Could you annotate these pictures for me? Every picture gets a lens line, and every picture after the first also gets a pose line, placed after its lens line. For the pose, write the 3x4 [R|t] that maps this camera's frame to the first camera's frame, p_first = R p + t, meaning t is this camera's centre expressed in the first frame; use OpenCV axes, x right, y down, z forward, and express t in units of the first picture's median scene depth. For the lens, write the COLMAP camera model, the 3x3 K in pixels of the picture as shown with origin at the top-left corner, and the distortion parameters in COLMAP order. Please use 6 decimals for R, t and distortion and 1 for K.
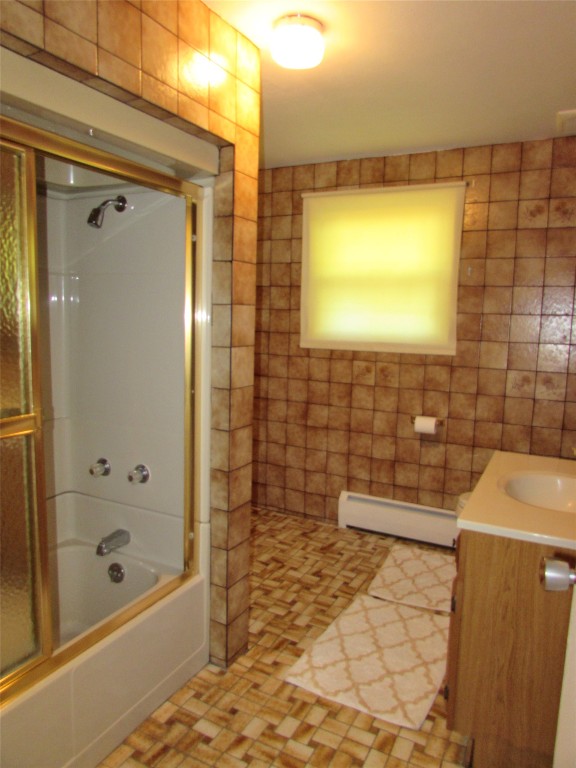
lens RADIAL K [[540.0, 0, 288.0], [0, 540.0, 383.5], [0, 0, 1]] dist [-0.042707, 0.024361]
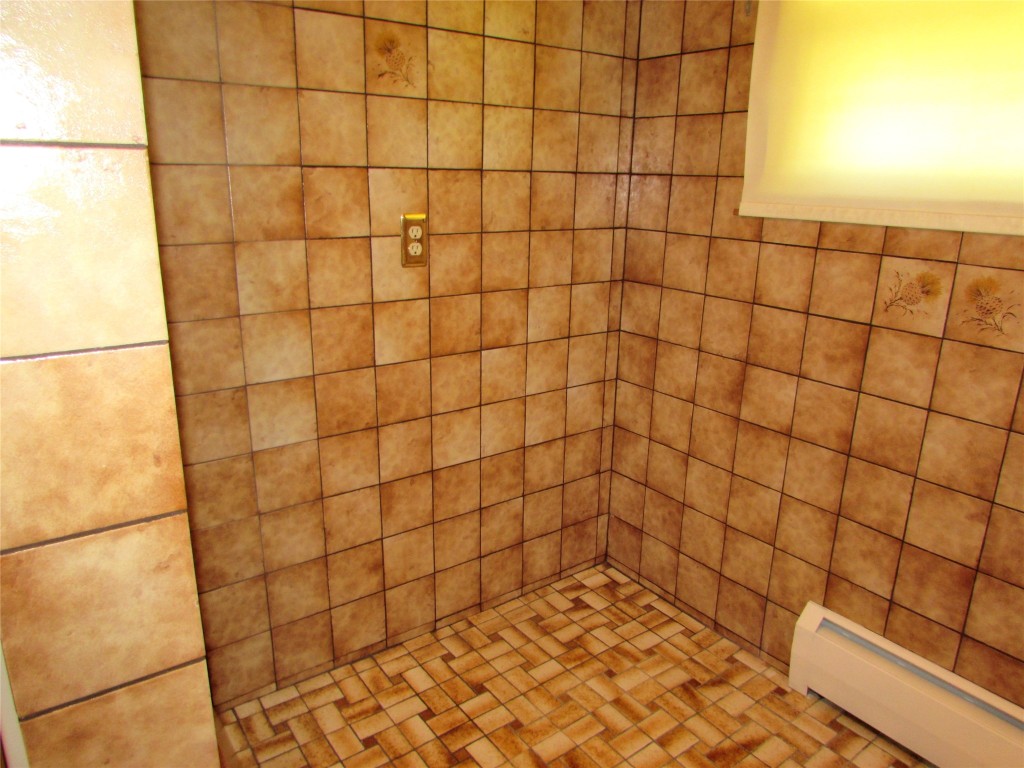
lens RADIAL K [[719.9, 0, 512.5], [0, 719.9, 386.4], [0, 0, 1]] dist [-0.042707, 0.024361]
pose [[0.896600, 0.115738, -0.427449, 0.109665], [-0.047239, 0.984732, 0.167544, -0.025510], [0.440314, -0.130028, 0.888379, 0.474525]]
